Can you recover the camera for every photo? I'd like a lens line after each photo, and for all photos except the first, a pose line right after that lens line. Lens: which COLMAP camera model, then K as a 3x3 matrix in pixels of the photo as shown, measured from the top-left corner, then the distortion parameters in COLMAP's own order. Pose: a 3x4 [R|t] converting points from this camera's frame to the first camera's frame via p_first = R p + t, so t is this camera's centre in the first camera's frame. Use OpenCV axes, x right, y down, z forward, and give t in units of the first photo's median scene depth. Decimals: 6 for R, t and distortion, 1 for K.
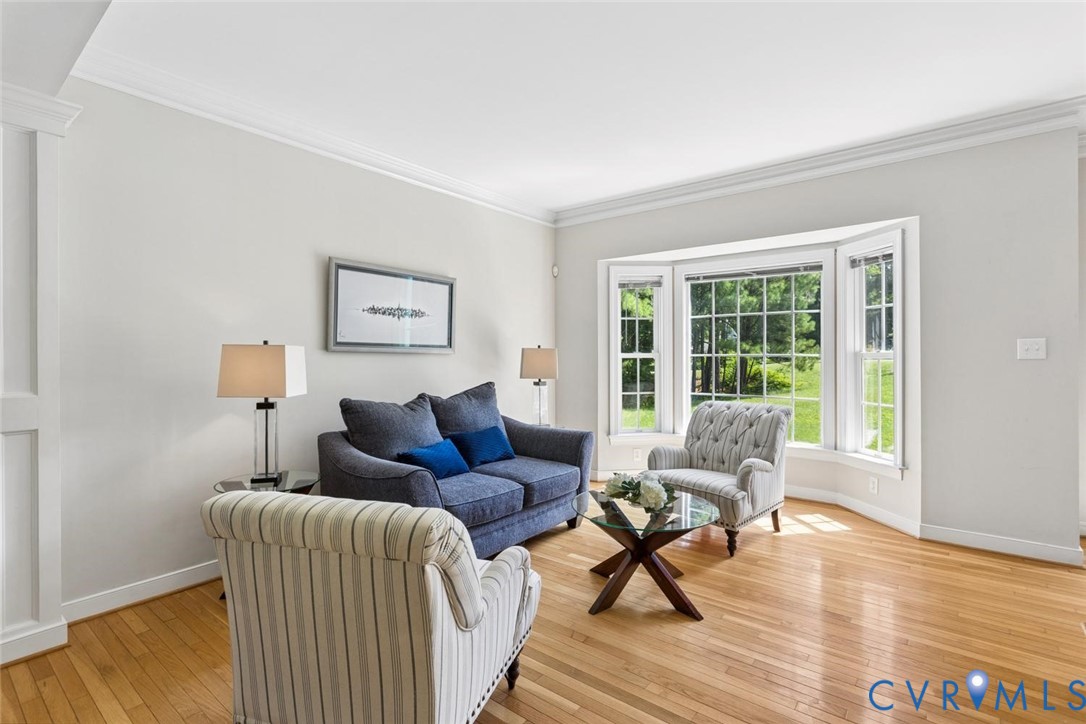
lens RADIAL K [[520.8, 0, 541.6], [0, 520.8, 366.8], [0, 0, 1]] dist [0.001685, 0.000281]
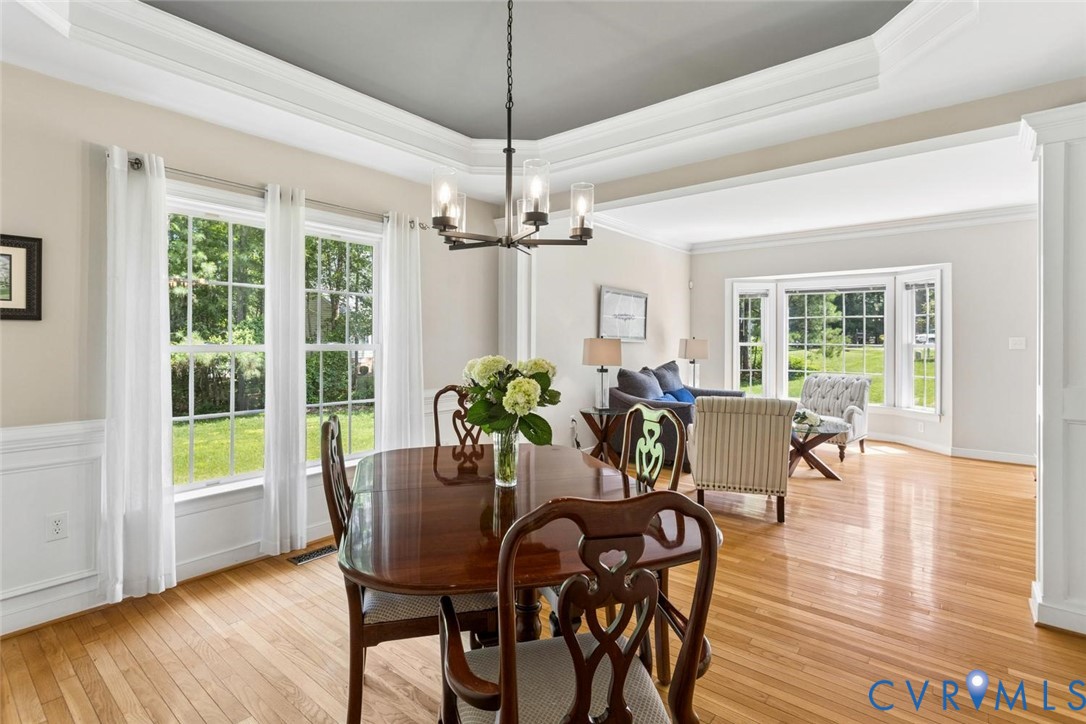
lens RADIAL K [[530.1, 0, 538.7], [0, 530.1, 348.4], [0, 0, 1]] dist [0.002478, 0.000371]
pose [[0.999798, 0.009575, -0.017665, -0.481814], [-0.009682, 0.999935, -0.005954, 0.005673], [0.017607, 0.006124, 0.999826, -0.615439]]
